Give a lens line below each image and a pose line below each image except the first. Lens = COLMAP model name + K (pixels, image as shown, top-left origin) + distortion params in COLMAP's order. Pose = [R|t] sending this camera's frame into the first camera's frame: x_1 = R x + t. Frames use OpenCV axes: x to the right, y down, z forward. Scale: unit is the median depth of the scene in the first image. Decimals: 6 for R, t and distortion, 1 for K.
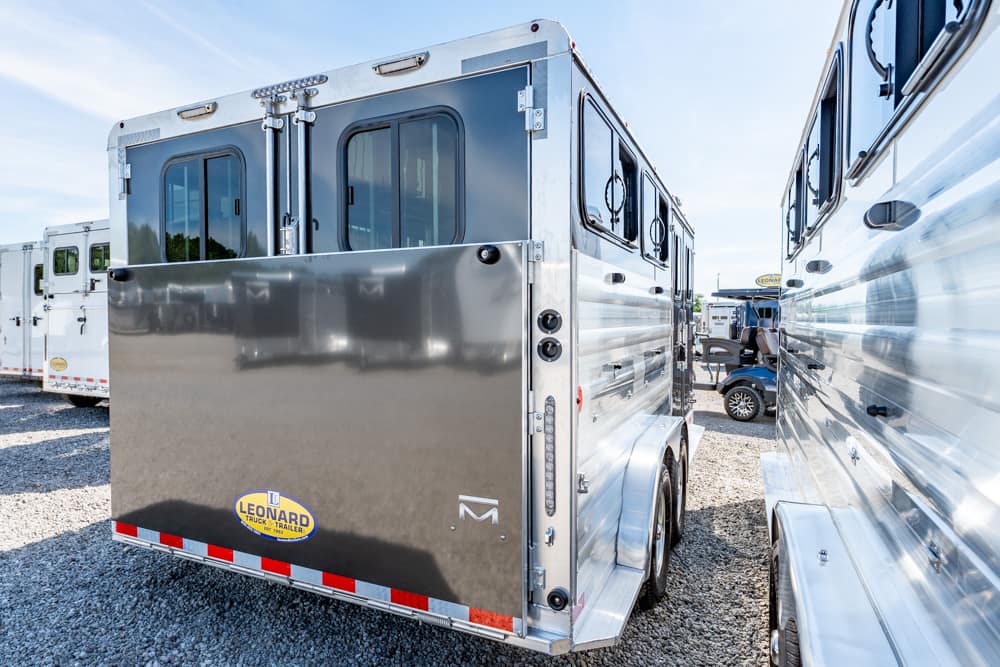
lens RADIAL K [[548.0, 0, 499.6], [0, 548.0, 310.3], [0, 0, 1]] dist [-0.003325, 0.000062]
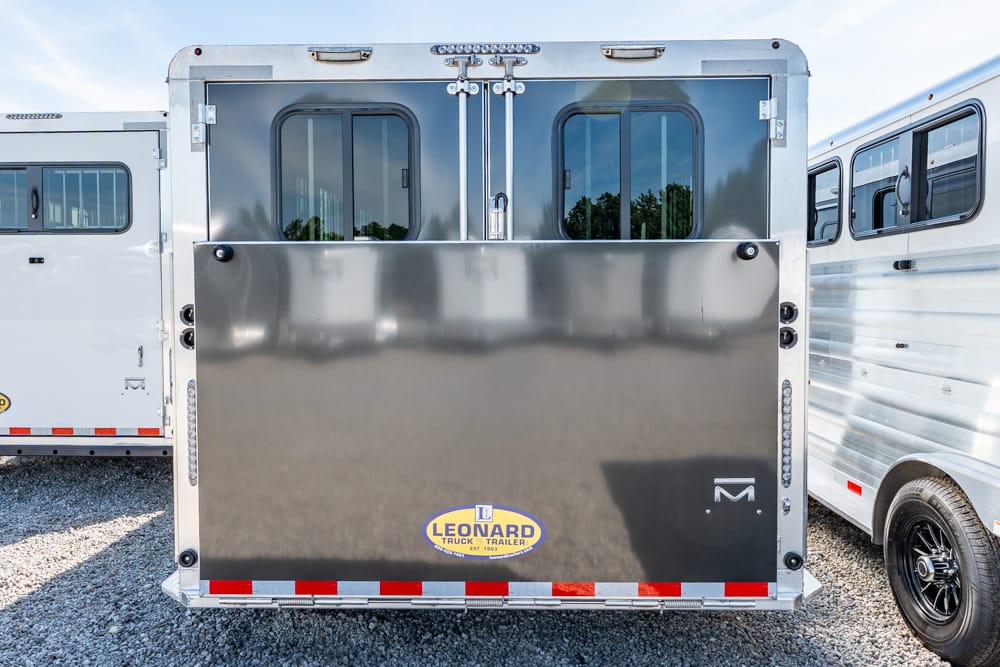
lens RADIAL K [[462.0, 0, 500.3], [0, 462.0, 309.4], [0, 0, 1]] dist [-0.000977, -0.000164]
pose [[0.918094, 0.002360, 0.396356, -0.684386], [-0.006844, 0.999928, 0.009899, 0.007227], [-0.396304, -0.011801, 0.918043, 0.307391]]
